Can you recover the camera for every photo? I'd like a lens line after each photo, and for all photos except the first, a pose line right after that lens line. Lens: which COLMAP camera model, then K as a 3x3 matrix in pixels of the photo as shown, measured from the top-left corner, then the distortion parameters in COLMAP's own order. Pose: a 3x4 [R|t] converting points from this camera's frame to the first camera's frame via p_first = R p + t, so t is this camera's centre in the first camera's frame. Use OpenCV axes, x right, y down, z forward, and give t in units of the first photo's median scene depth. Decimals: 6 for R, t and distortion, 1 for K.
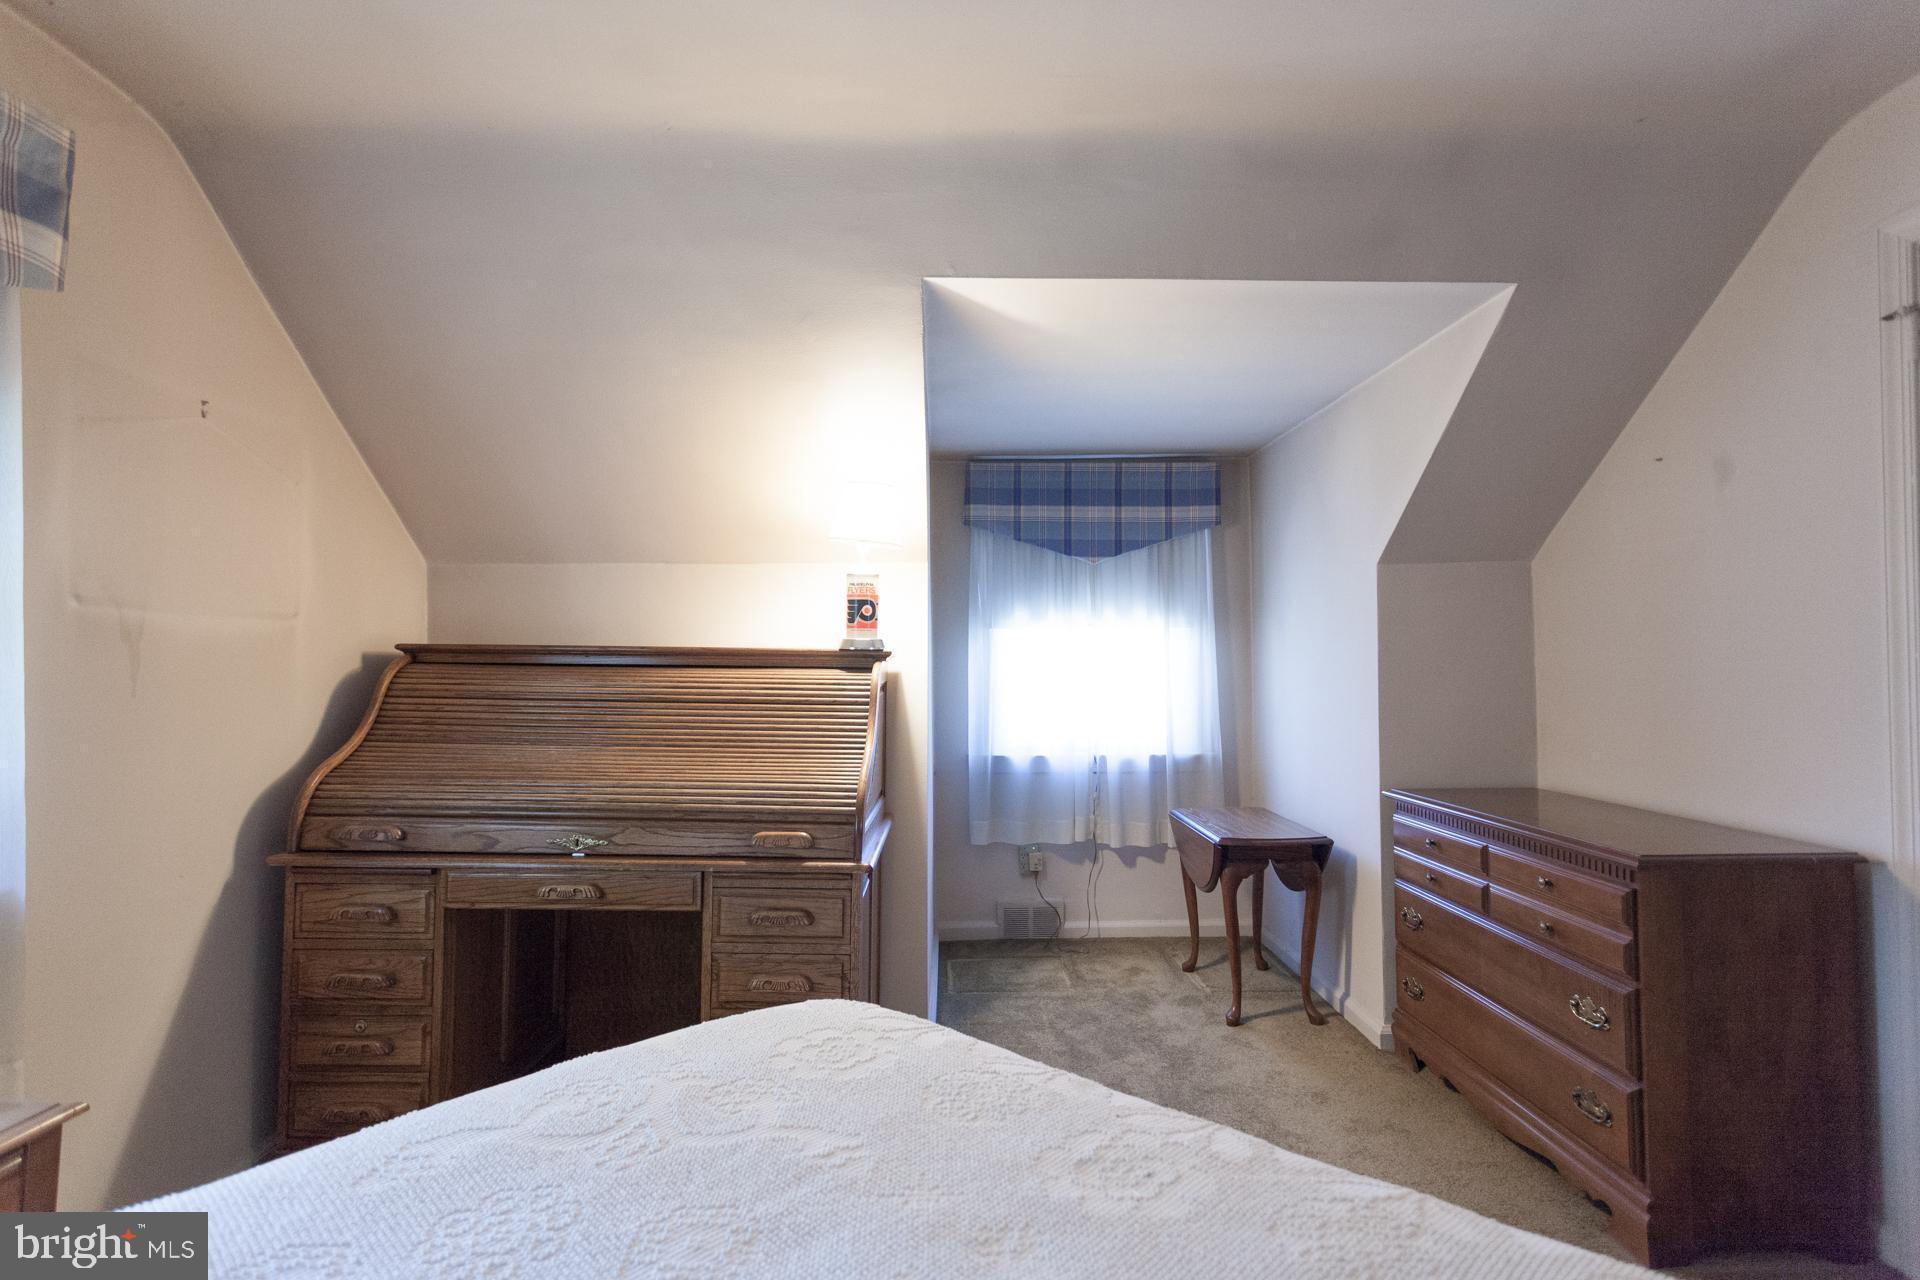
lens RADIAL K [[923.5, 0, 945.3], [0, 923.5, 644.6], [0, 0, 1]] dist [-0.001382, 0.001981]
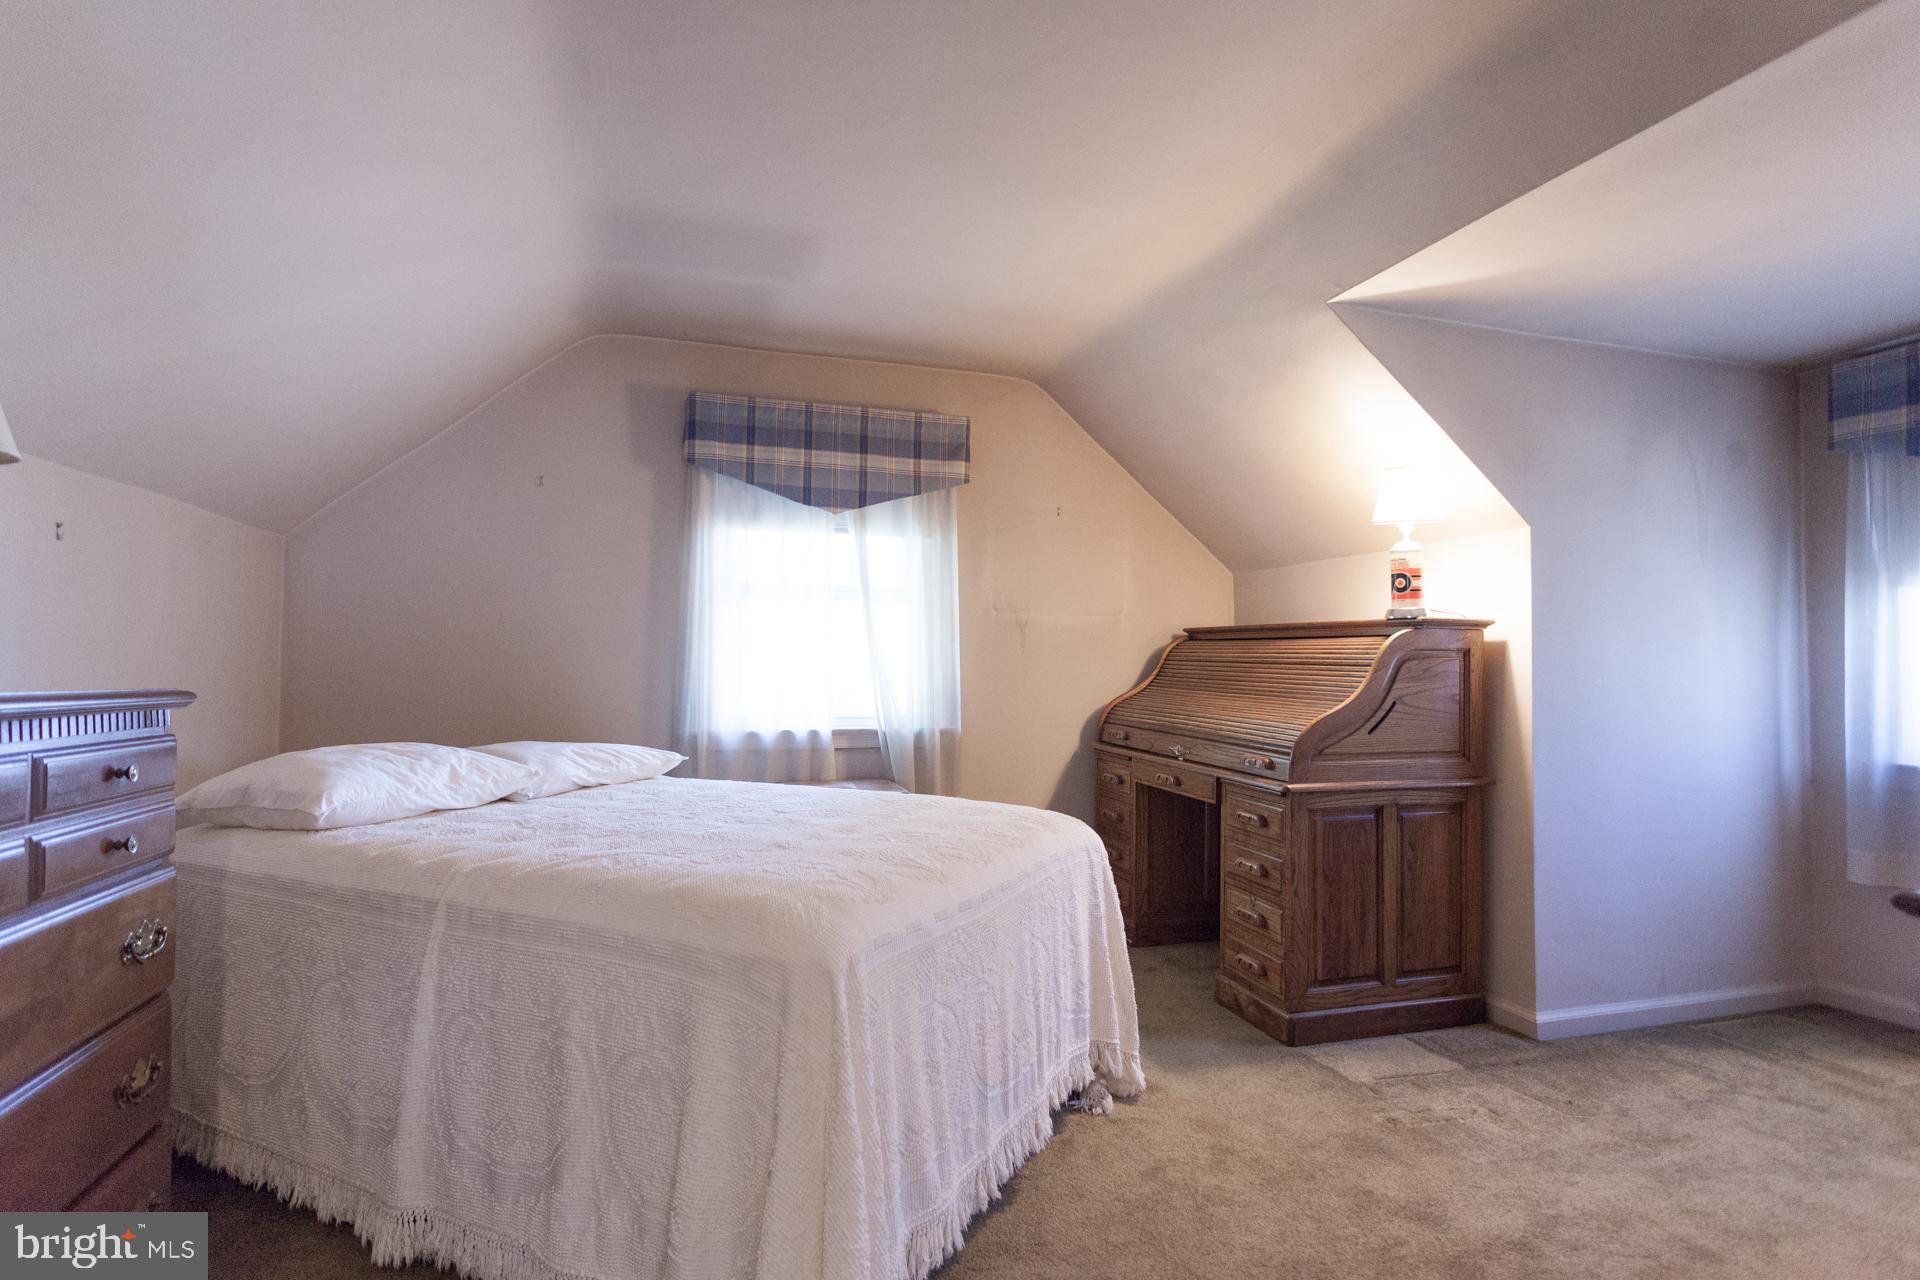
lens RADIAL K [[923.5, 0, 947.8], [0, 923.5, 650.7], [0, 0, 1]] dist [-0.001382, 0.001981]
pose [[0.279319, -0.012568, -0.960116, 0.879627], [0.011903, 0.999883, -0.009626, 0.051700], [0.960124, -0.008740, 0.279436, 0.175535]]
